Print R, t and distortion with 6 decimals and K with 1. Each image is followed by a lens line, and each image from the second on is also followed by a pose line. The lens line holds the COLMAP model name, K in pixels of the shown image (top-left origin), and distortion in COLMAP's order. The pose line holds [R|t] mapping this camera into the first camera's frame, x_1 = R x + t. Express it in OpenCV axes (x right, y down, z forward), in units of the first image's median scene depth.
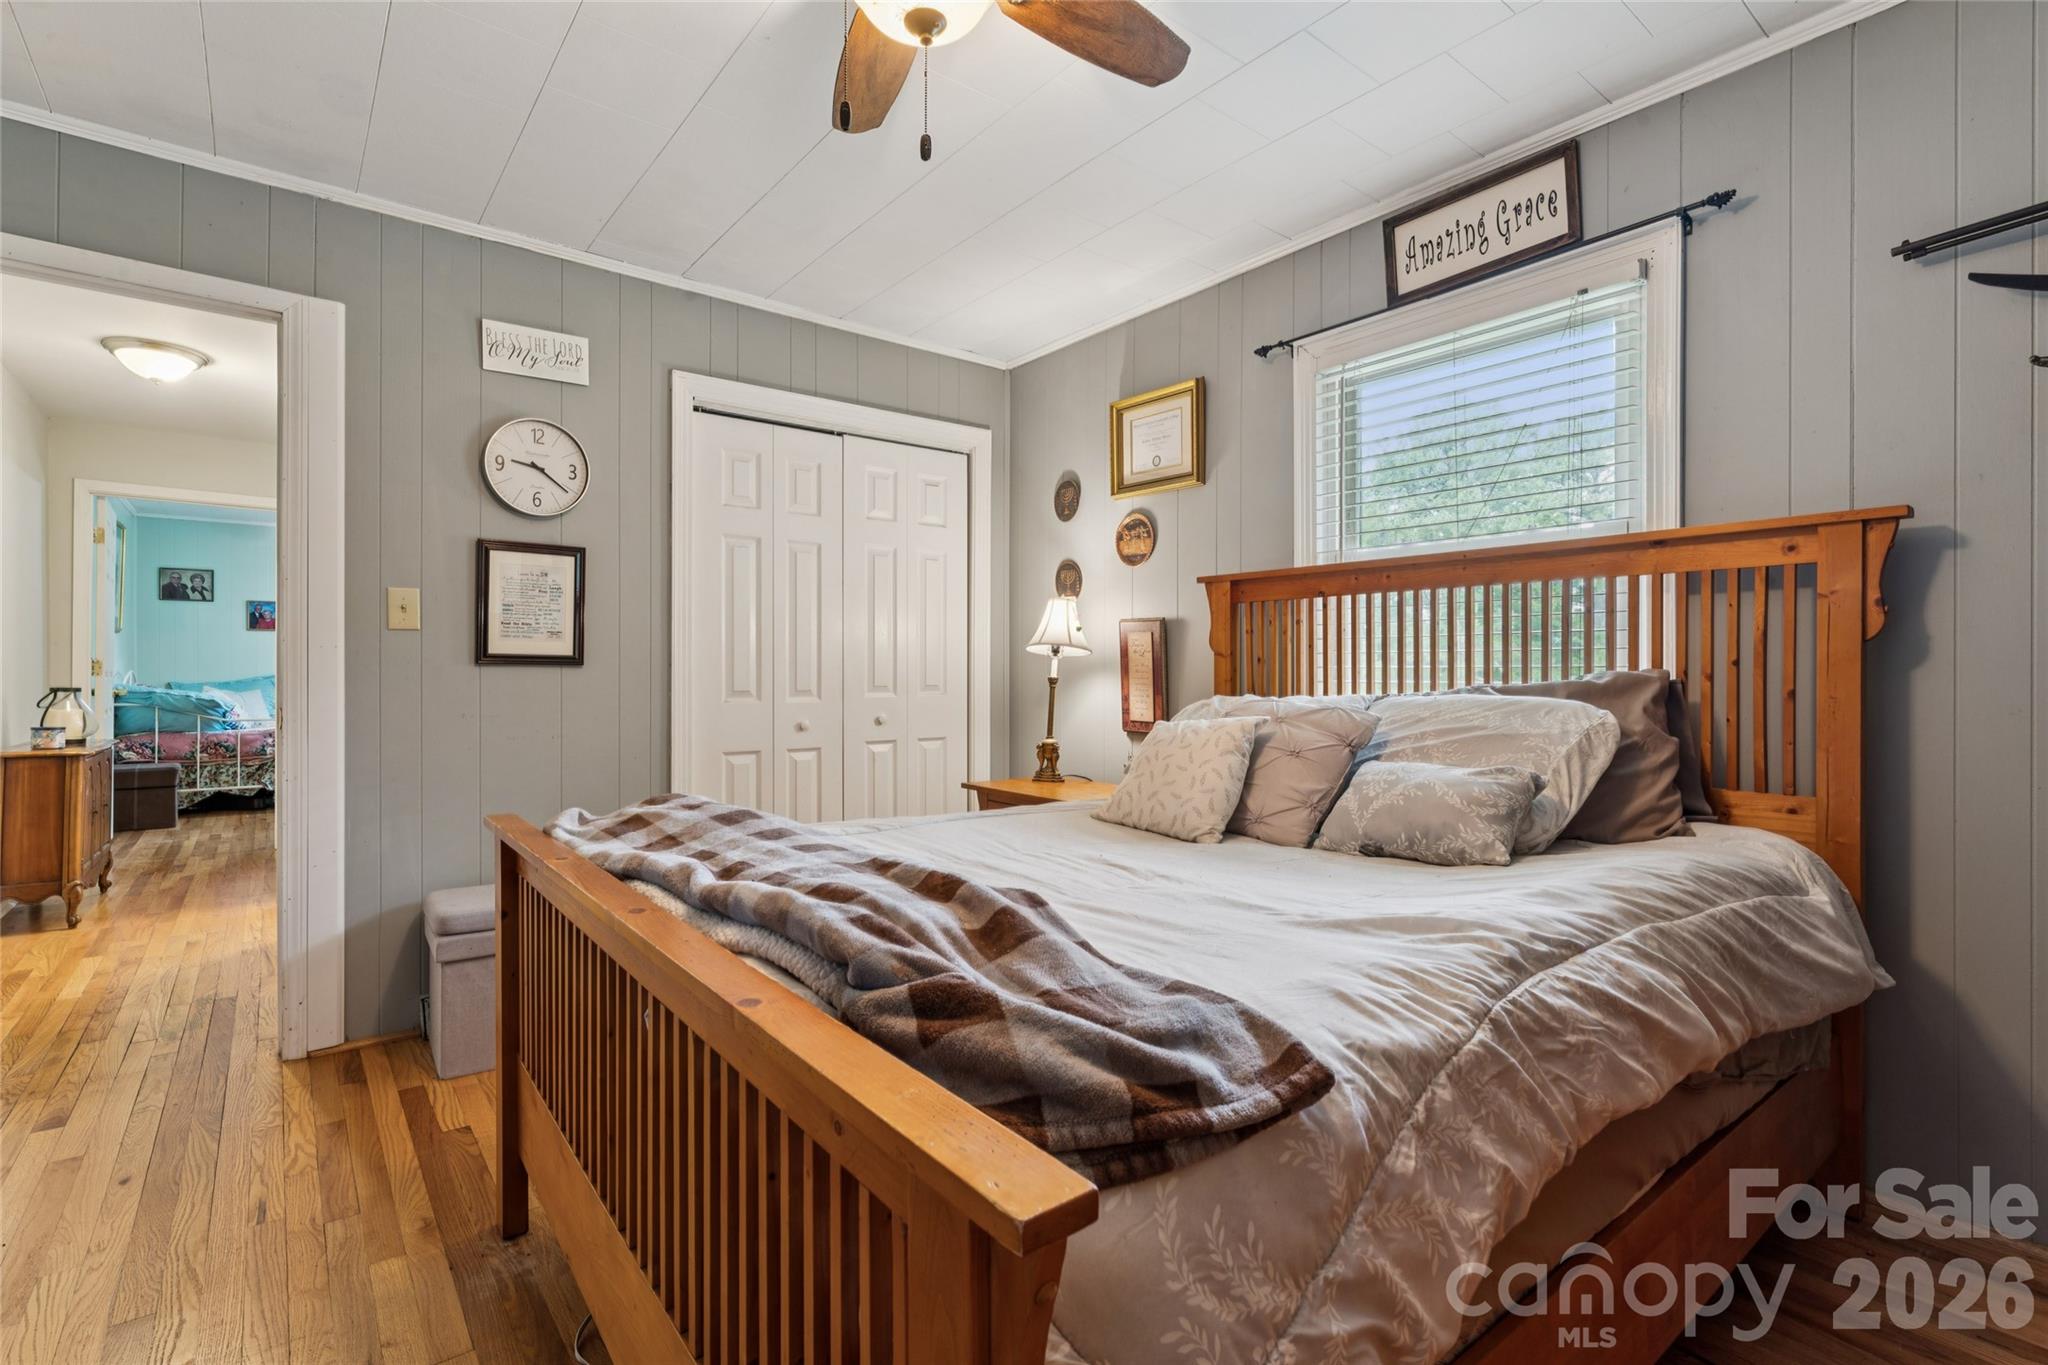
lens RADIAL K [[951.7, 0, 1027.5], [0, 951.7, 662.5], [0, 0, 1]] dist [-0.002062, -0.000414]
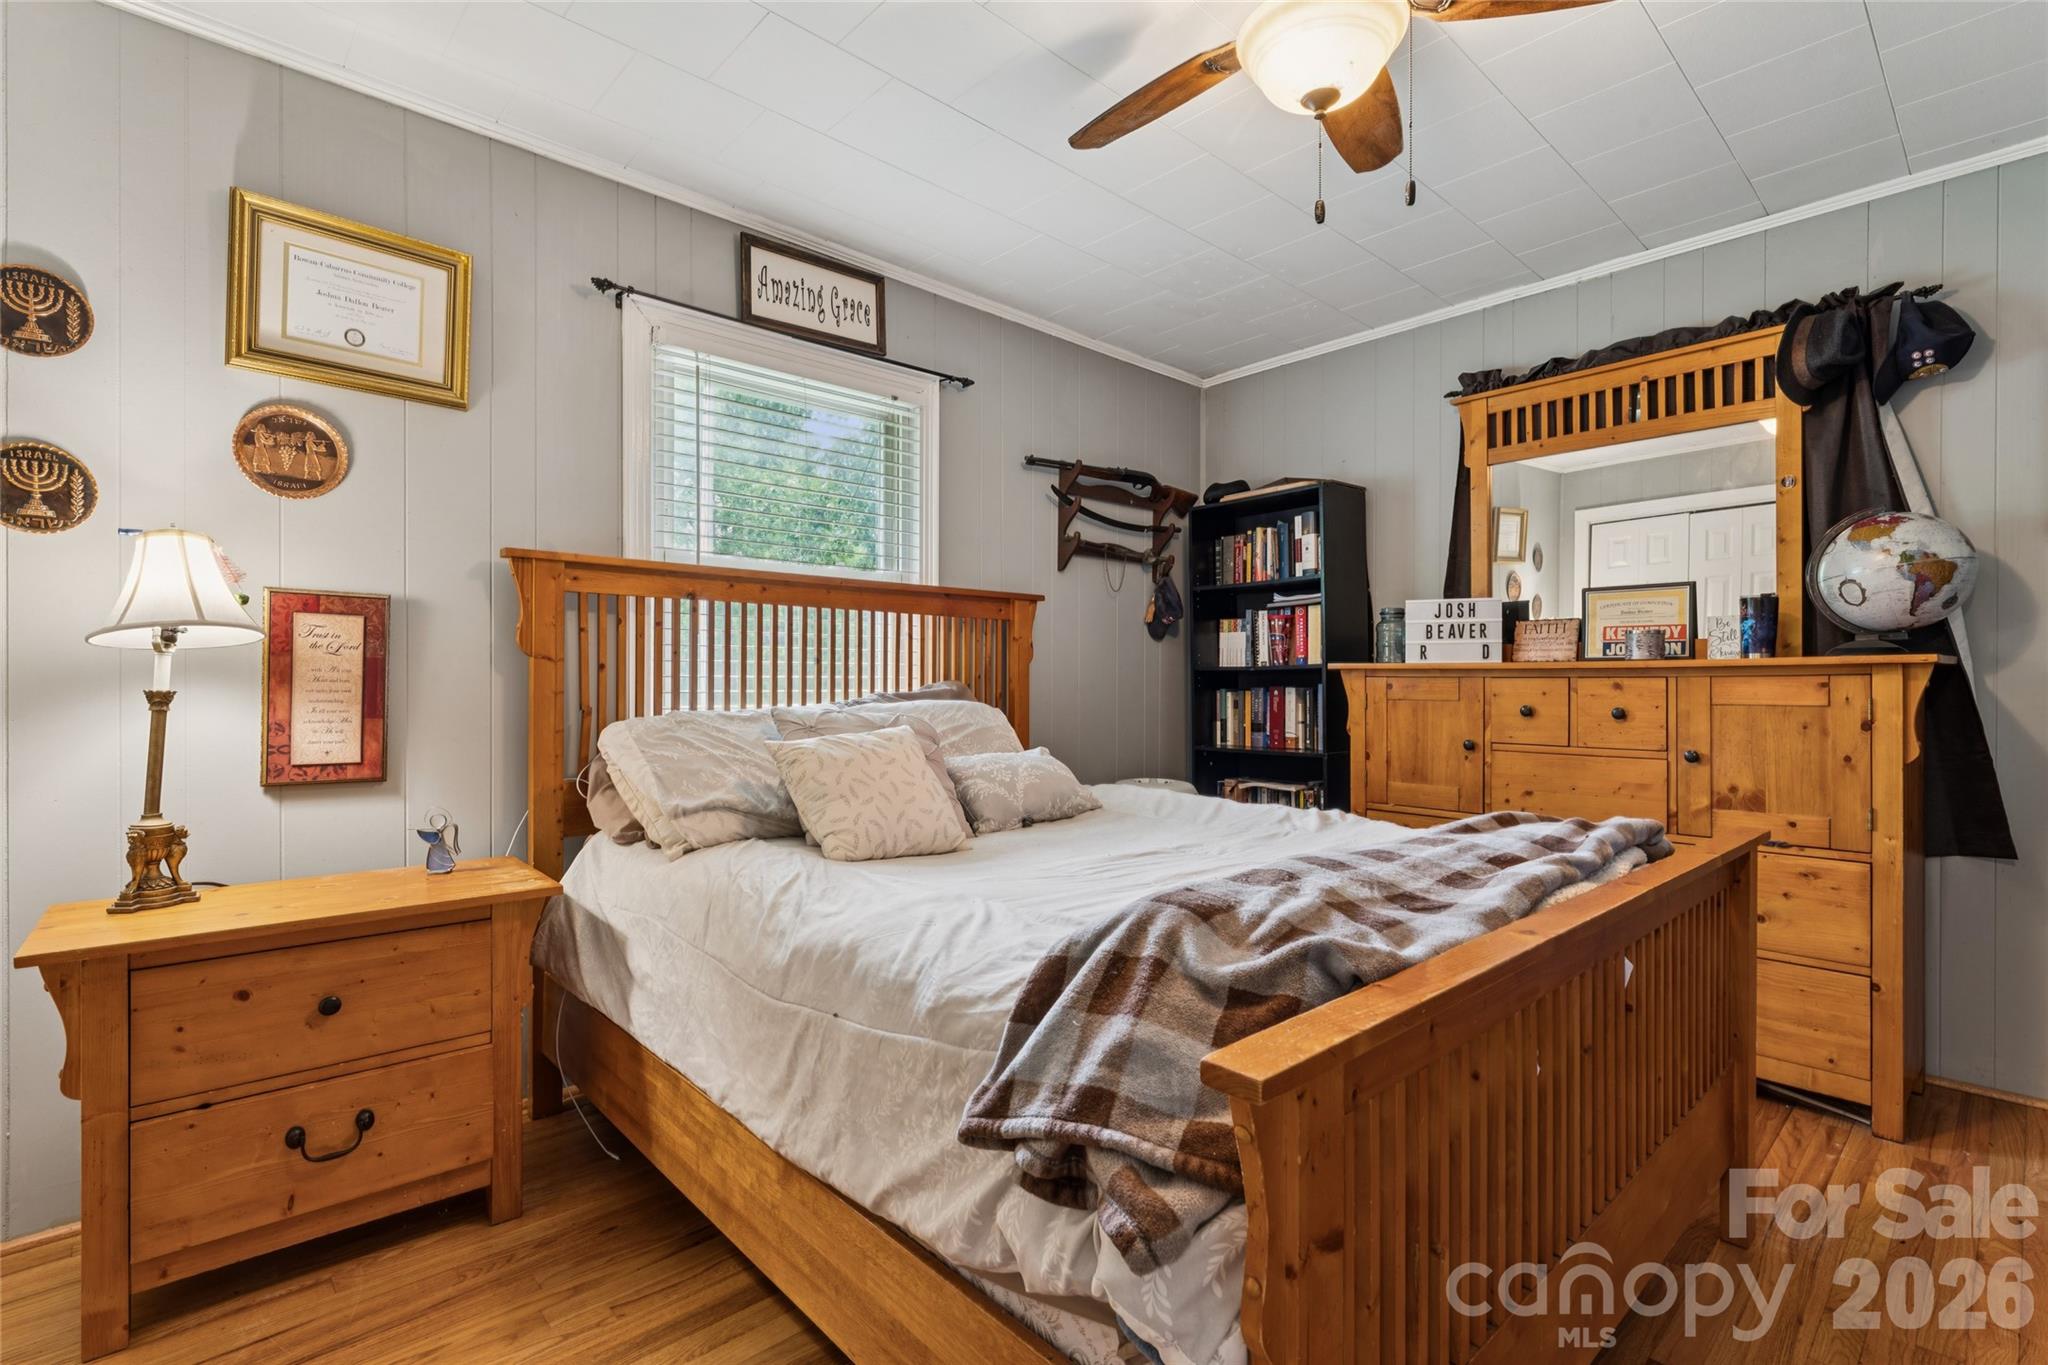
lens RADIAL K [[938.0, 0, 1029.8], [0, 938.0, 681.9], [0, 0, 1]] dist [-0.000514, -0.000450]
pose [[-0.069882, 0.003955, 0.997547, -0.601554], [-0.011660, 0.999921, -0.004782, 0.010187], [-0.997487, -0.011965, -0.069830, 0.728008]]
